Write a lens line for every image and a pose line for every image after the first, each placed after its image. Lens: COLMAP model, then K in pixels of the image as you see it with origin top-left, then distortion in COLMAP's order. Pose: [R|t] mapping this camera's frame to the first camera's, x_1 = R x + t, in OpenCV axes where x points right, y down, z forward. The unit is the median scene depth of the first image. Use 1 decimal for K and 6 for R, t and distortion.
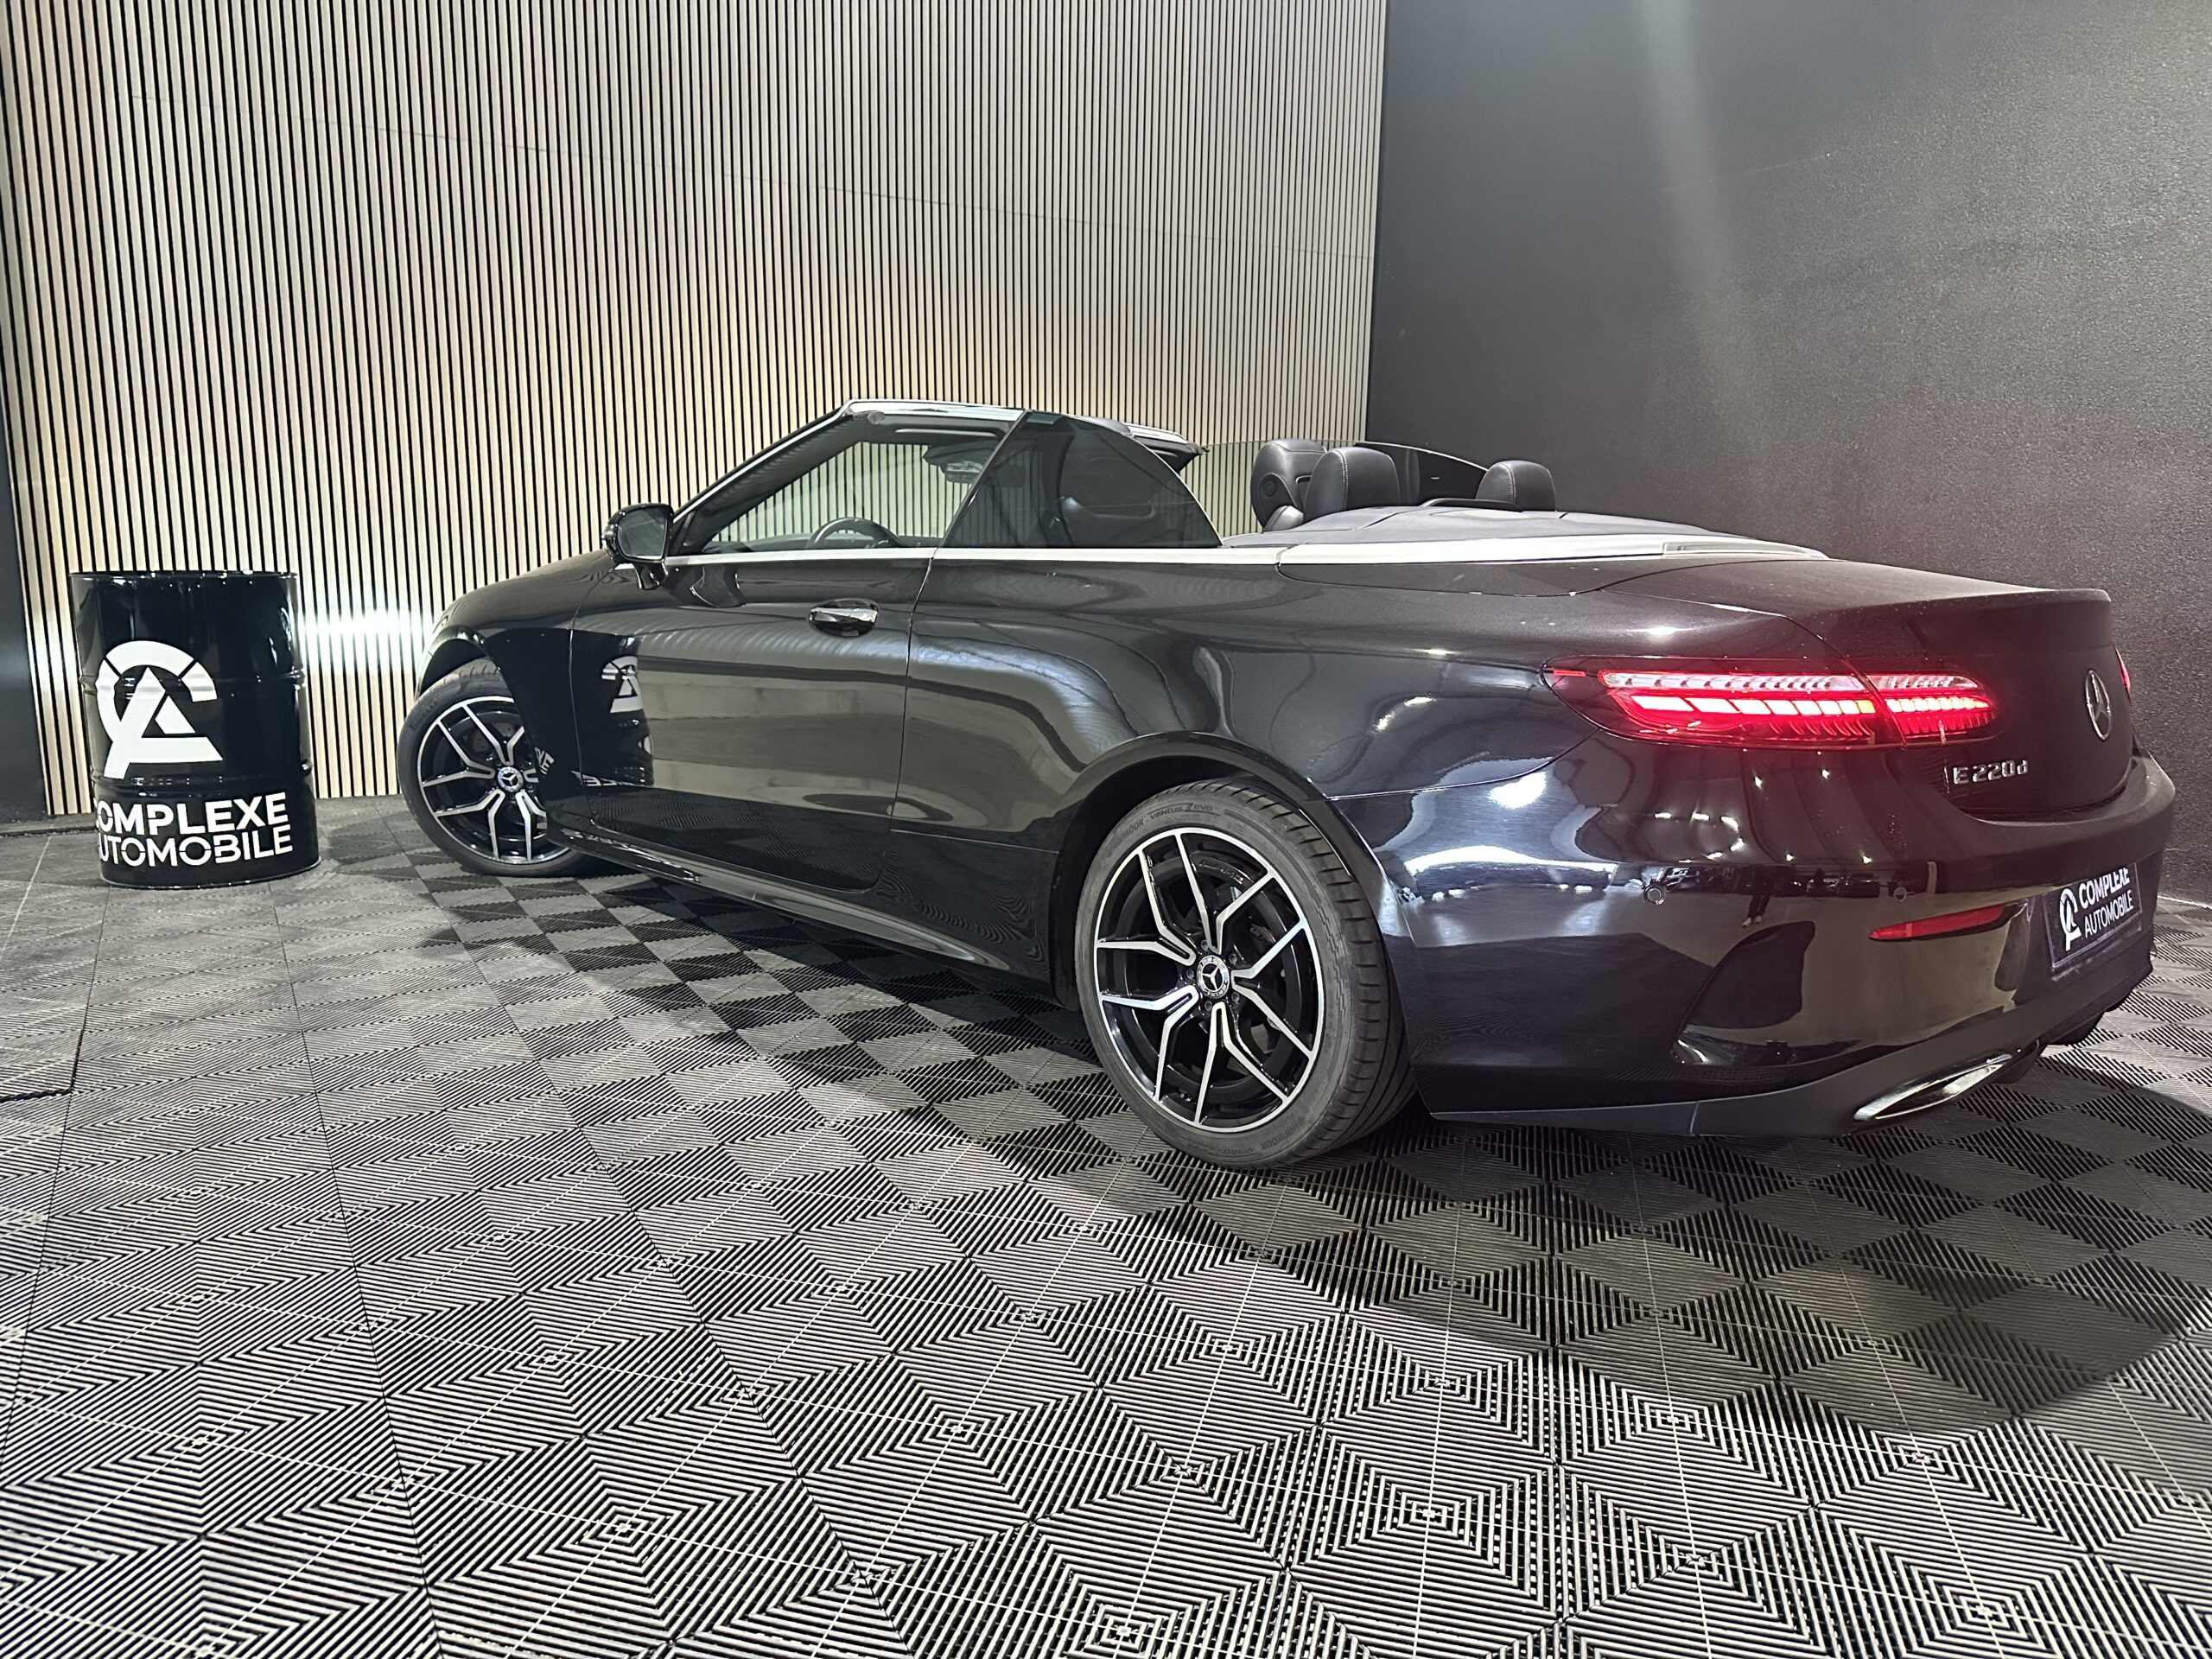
lens RADIAL K [[1707.3, 0, 1106.0], [0, 1707.3, 829.5], [0, 0, 1]] dist [0.100122, -0.130162]
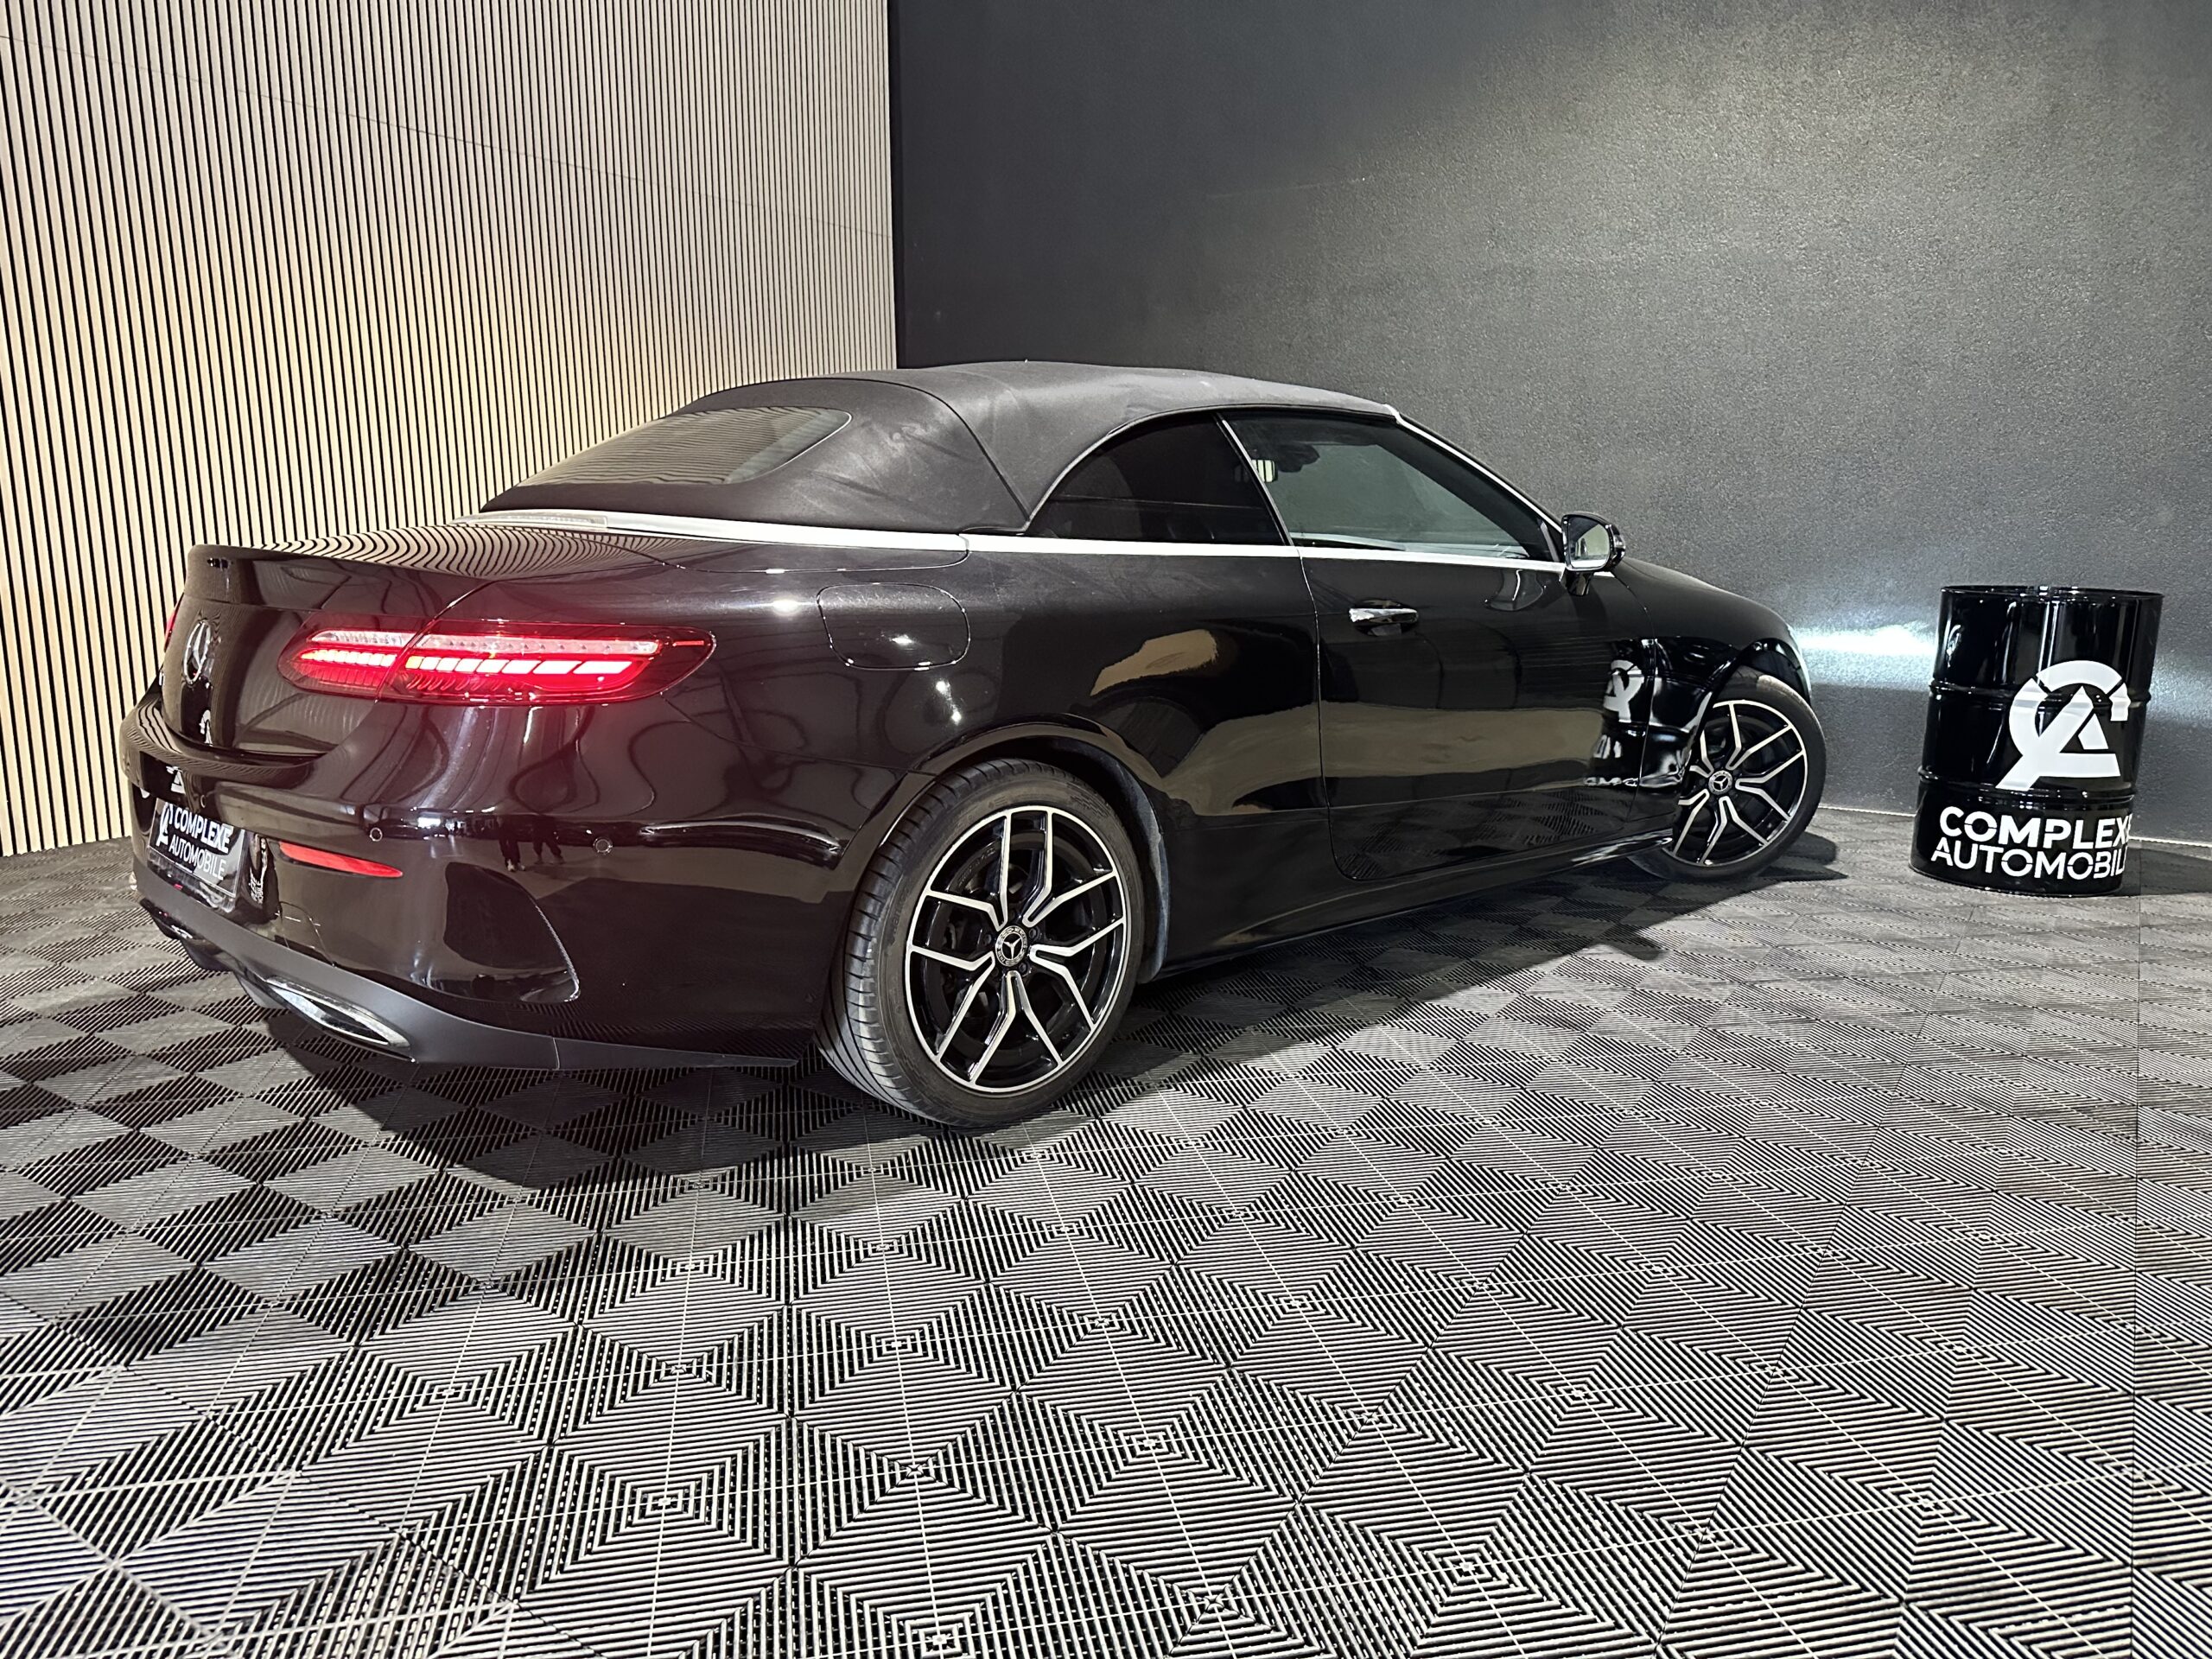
lens RADIAL K [[1715.7, 0, 1106.0], [0, 1715.7, 829.5], [0, 0, 1]] dist [0.007809, -0.002406]
pose [[0.875267, -0.105481, 0.471998, -0.279370], [0.099468, 0.994324, 0.037757, -0.019556], [-0.473302, 0.013901, 0.880791, 0.078254]]
